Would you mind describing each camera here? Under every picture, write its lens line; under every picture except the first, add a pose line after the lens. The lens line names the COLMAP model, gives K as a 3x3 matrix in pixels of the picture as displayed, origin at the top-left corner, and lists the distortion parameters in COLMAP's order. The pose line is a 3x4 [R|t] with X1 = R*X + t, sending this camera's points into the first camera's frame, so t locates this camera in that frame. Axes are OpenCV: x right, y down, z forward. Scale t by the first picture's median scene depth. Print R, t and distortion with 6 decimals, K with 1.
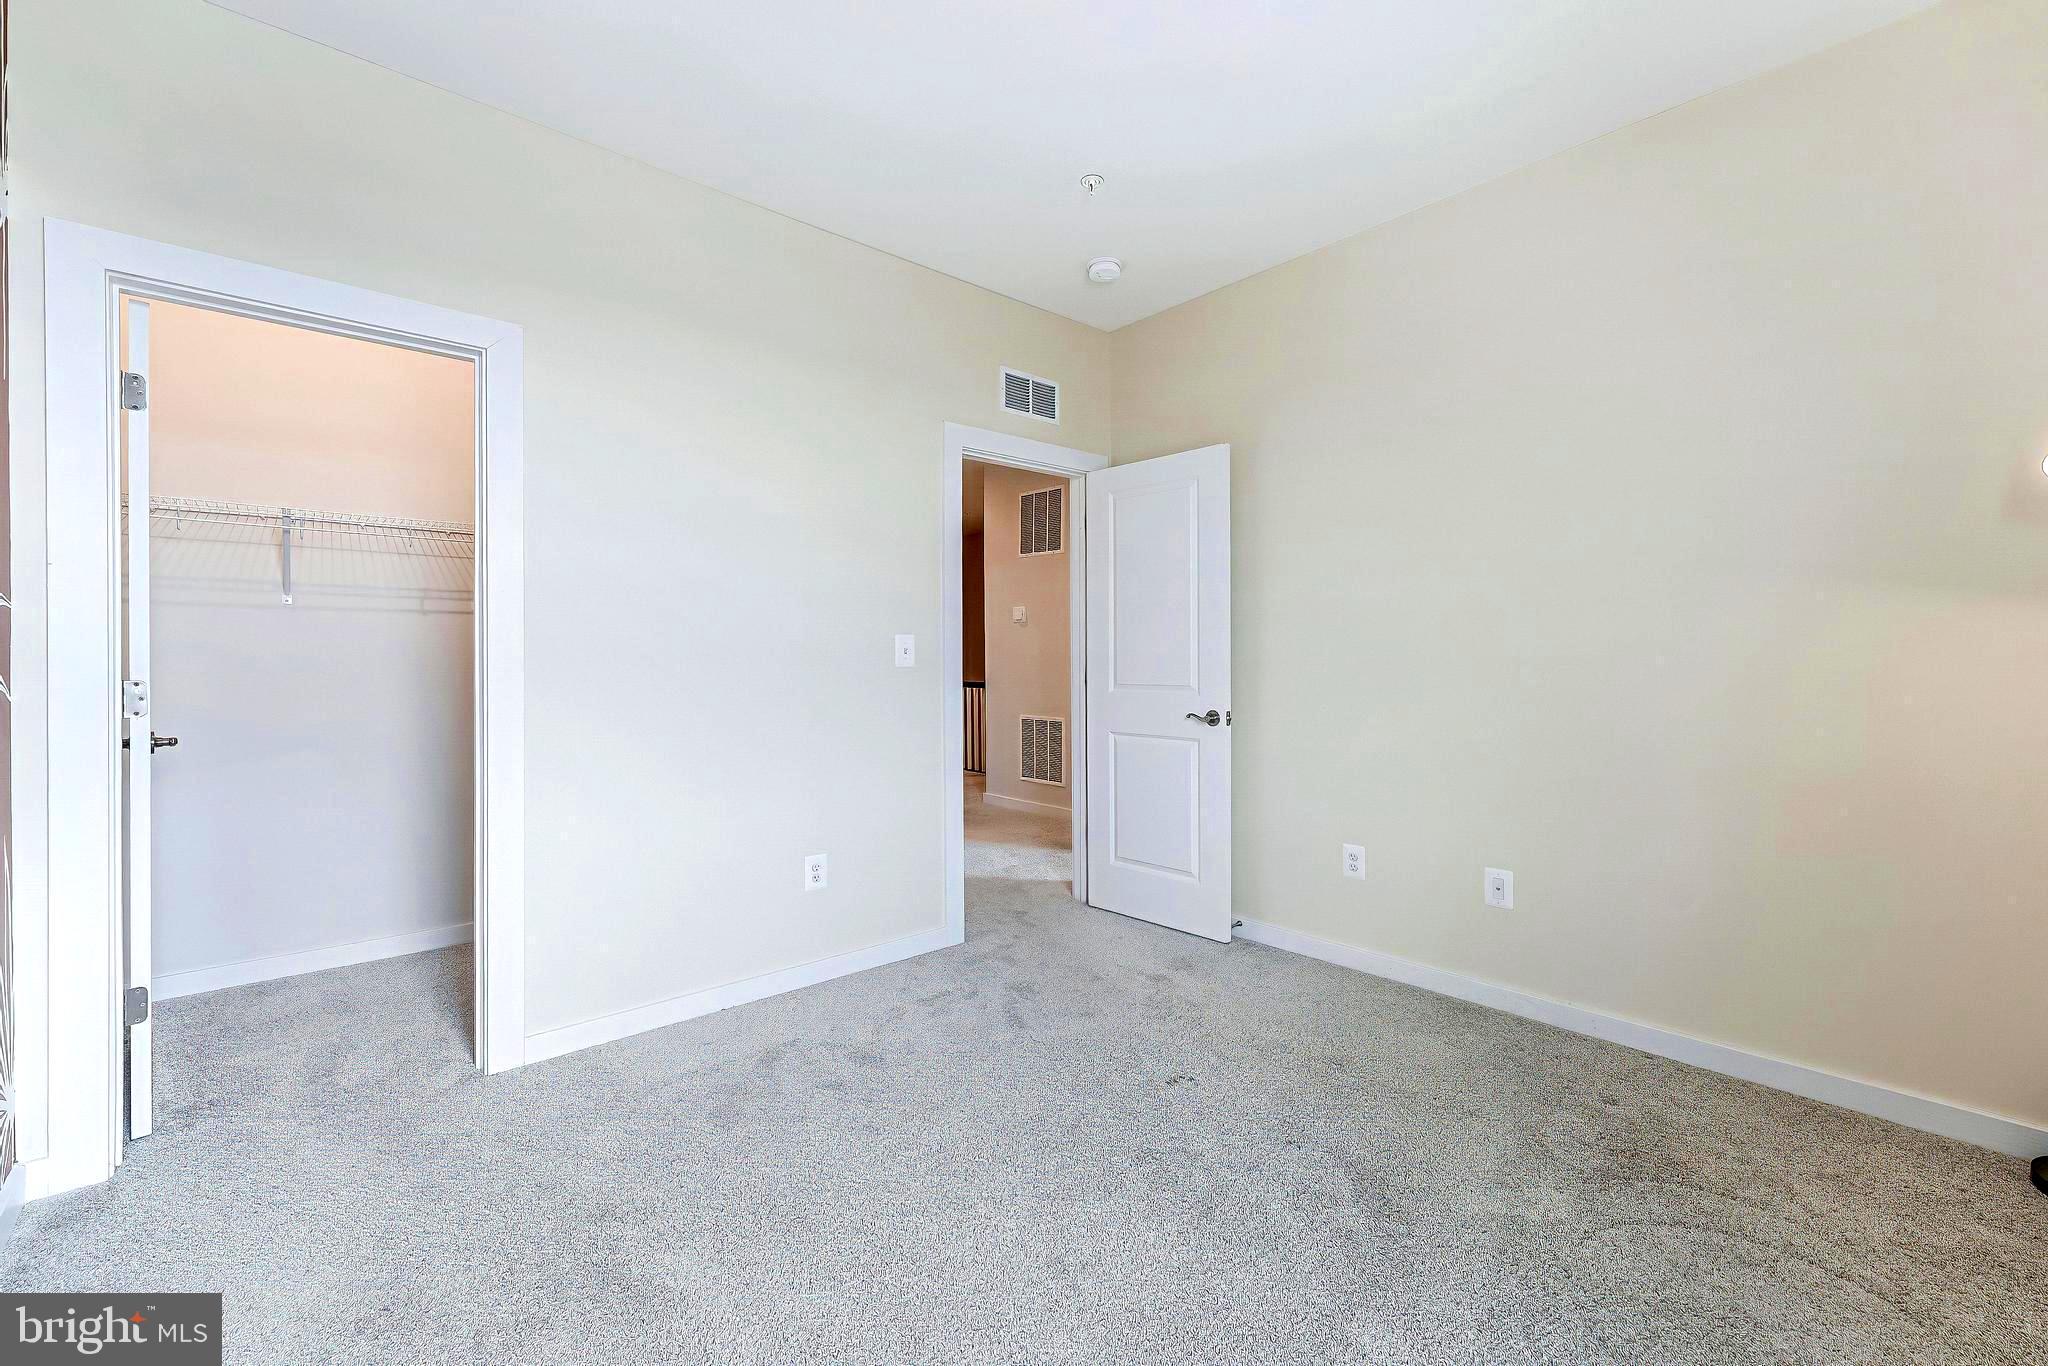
lens RADIAL K [[830.5, 0, 1029.4], [0, 830.5, 680.4], [0, 0, 1]] dist [0.000064, 0.000193]
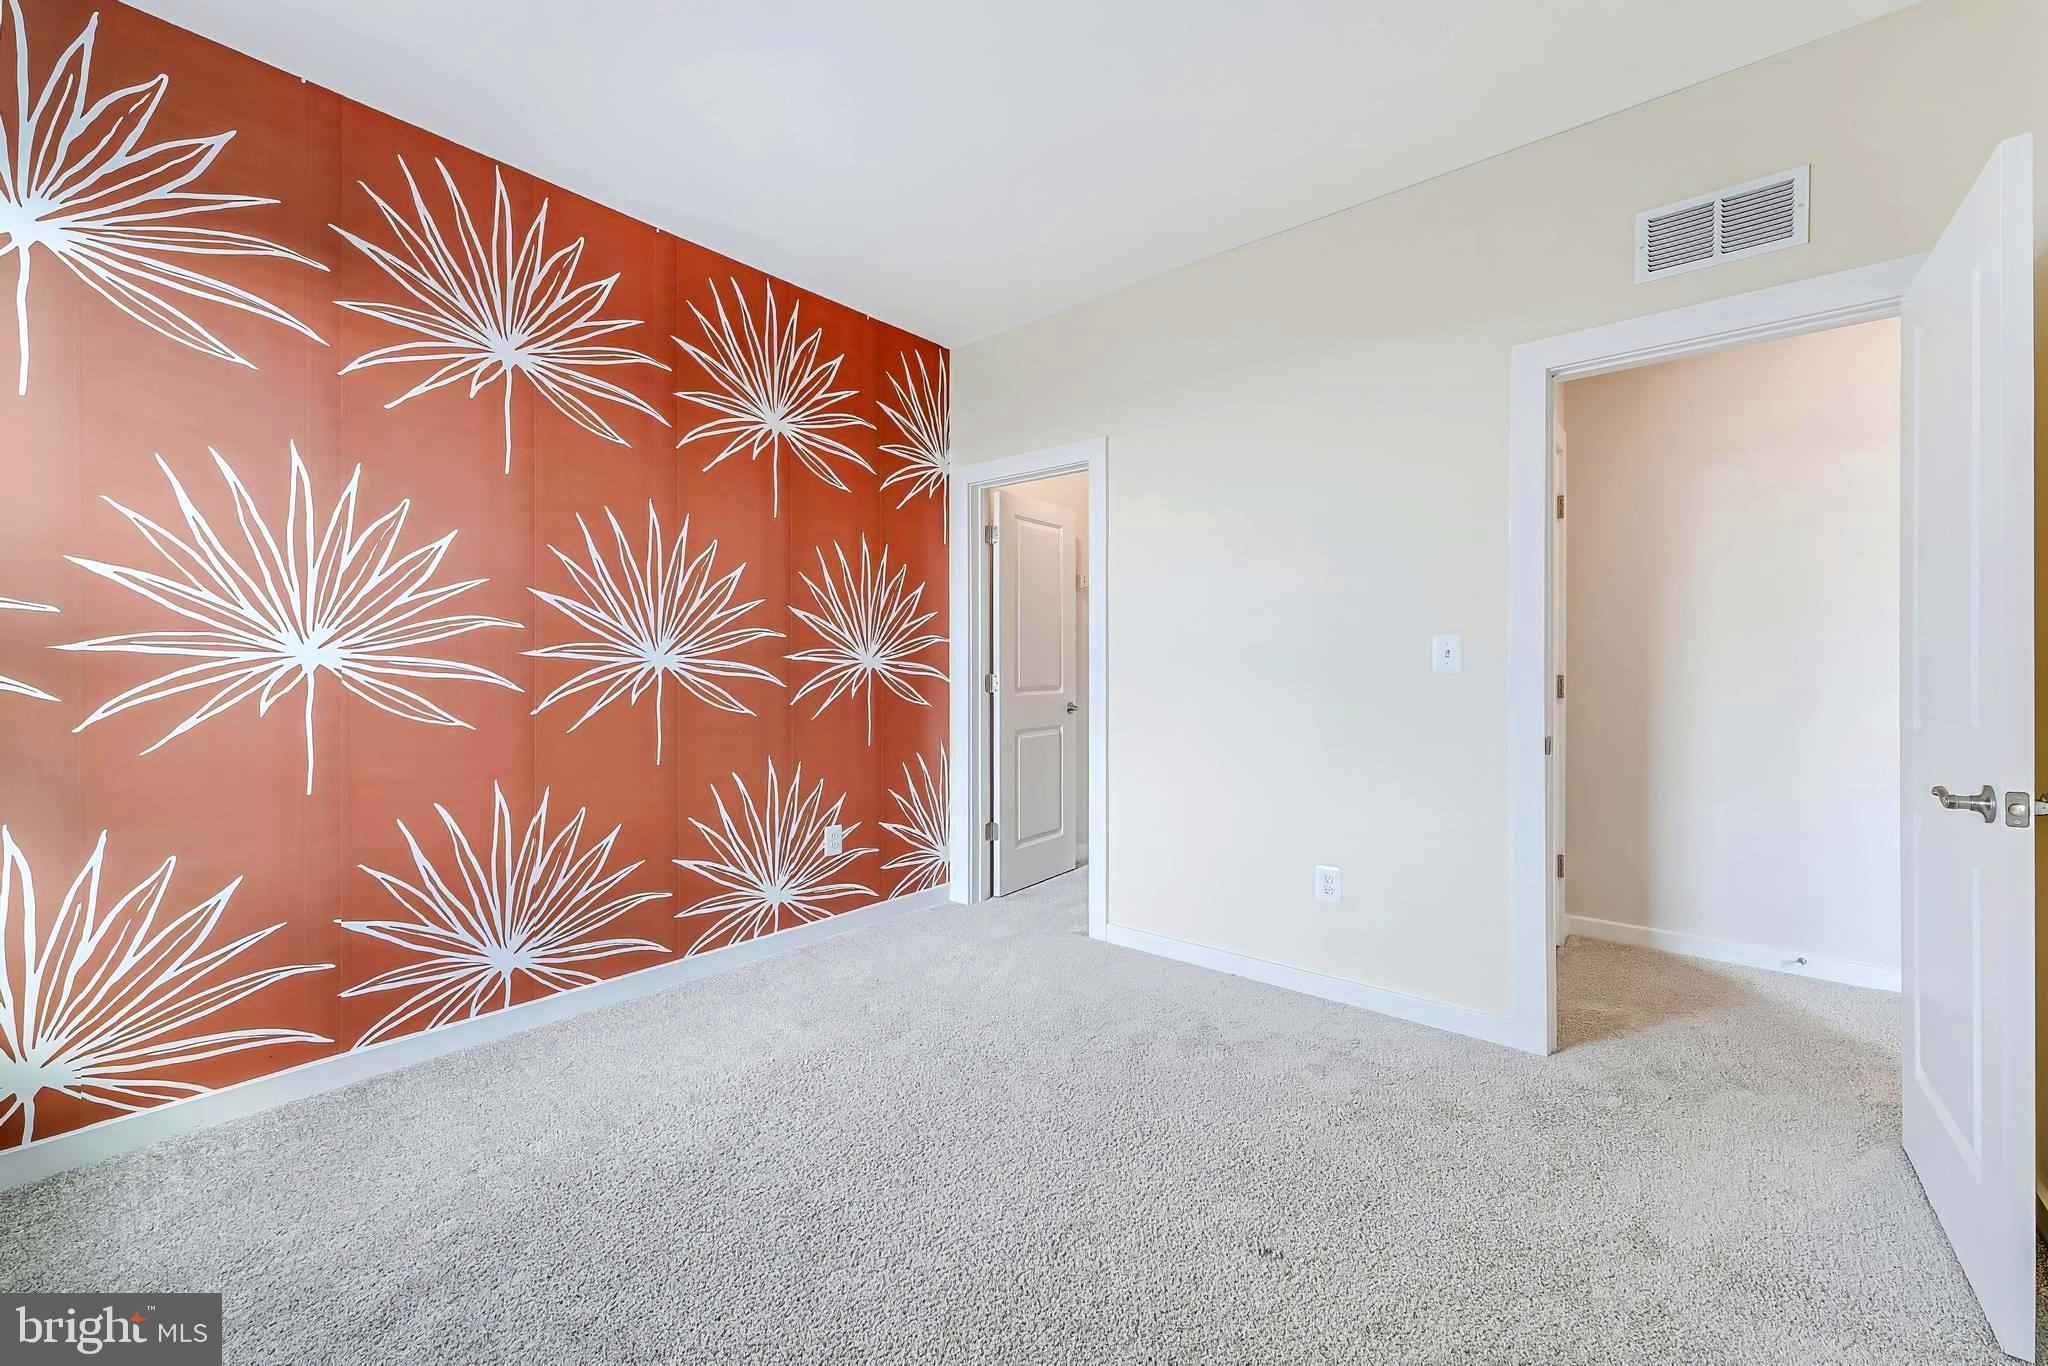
lens RADIAL K [[830.5, 0, 1029.4], [0, 830.5, 680.4], [0, 0, 1]] dist [0.000064, 0.000193]
pose [[0.148373, 0.022174, -0.988683, 0.636579], [-0.021548, 0.999584, 0.019185, -0.017211], [0.988697, 0.018457, 0.148789, 0.506955]]
